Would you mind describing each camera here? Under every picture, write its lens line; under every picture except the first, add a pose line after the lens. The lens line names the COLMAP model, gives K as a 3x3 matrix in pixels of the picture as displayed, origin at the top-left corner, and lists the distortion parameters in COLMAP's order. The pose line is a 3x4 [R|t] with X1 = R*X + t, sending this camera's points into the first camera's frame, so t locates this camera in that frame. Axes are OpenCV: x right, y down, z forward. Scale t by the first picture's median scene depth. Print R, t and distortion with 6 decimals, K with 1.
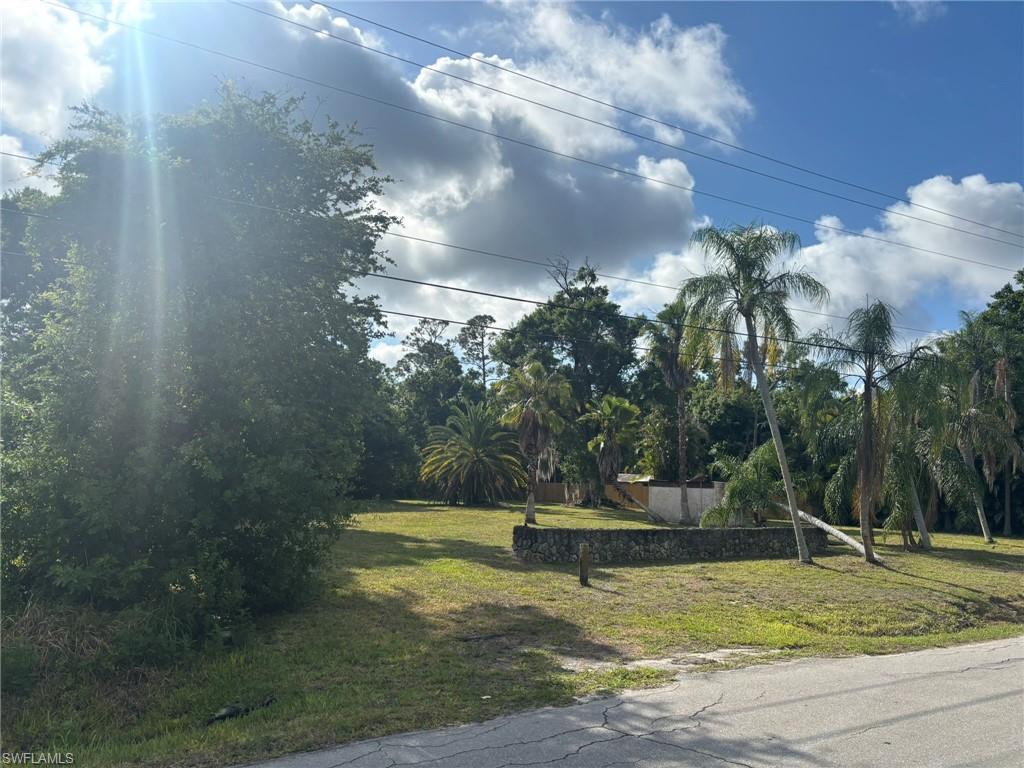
lens RADIAL K [[764.2, 0, 500.6], [0, 764.2, 411.0], [0, 0, 1]] dist [0.042365, -0.041905]
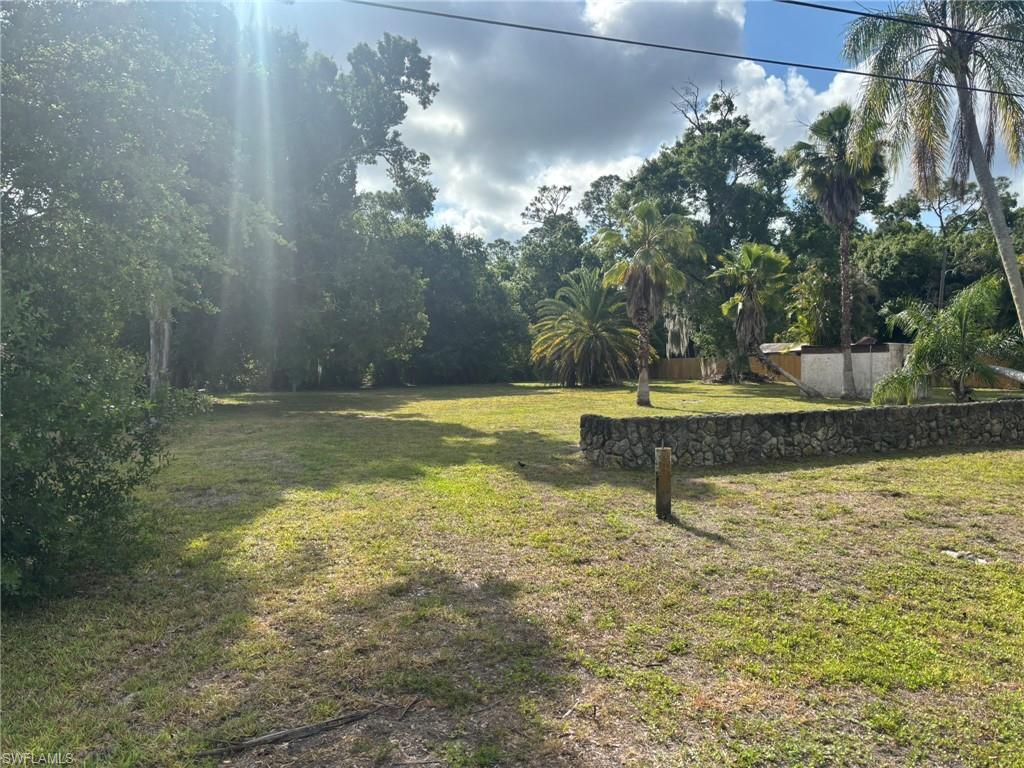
lens RADIAL K [[764.2, 0, 500.6], [0, 764.2, 411.0], [0, 0, 1]] dist [0.042365, -0.041905]
pose [[0.981351, -0.035267, -0.188961, 0.026804], [0.063641, 0.987196, 0.146269, 0.014920], [0.181383, -0.155567, 0.971030, 0.115681]]
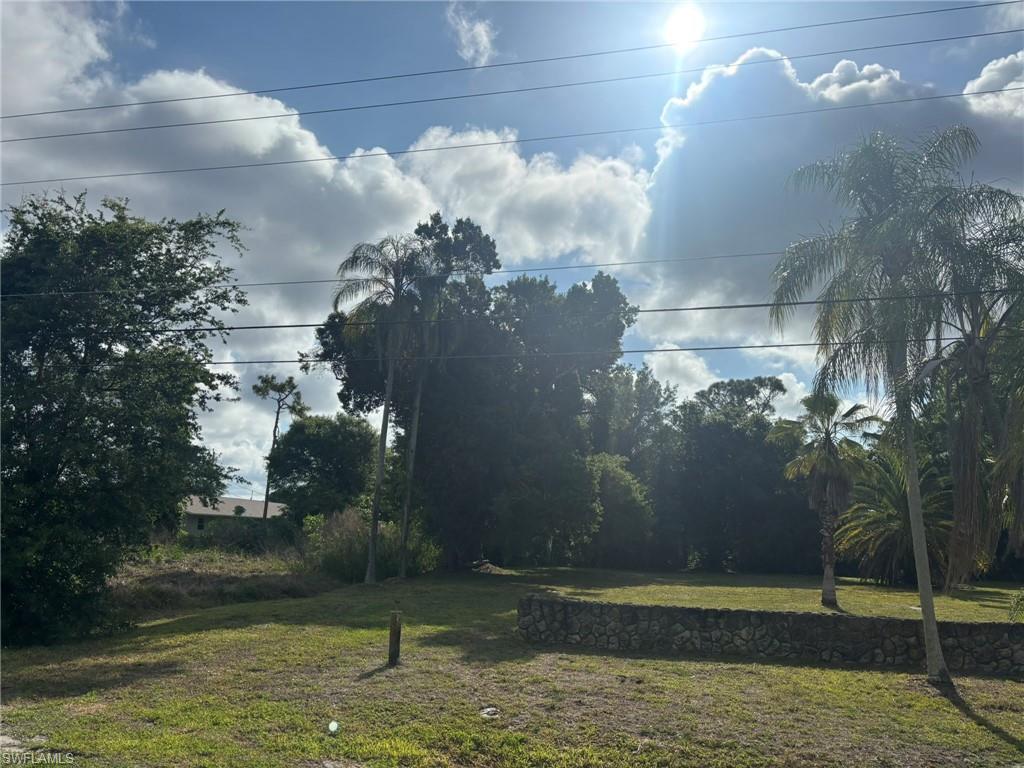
lens RADIAL K [[764.2, 0, 500.6], [0, 764.2, 411.0], [0, 0, 1]] dist [0.042365, -0.041905]
pose [[0.760990, -0.109089, -0.639526, 0.196082], [0.046529, 0.992400, -0.113916, 0.017093], [0.647093, 0.056933, 0.760283, 0.123429]]
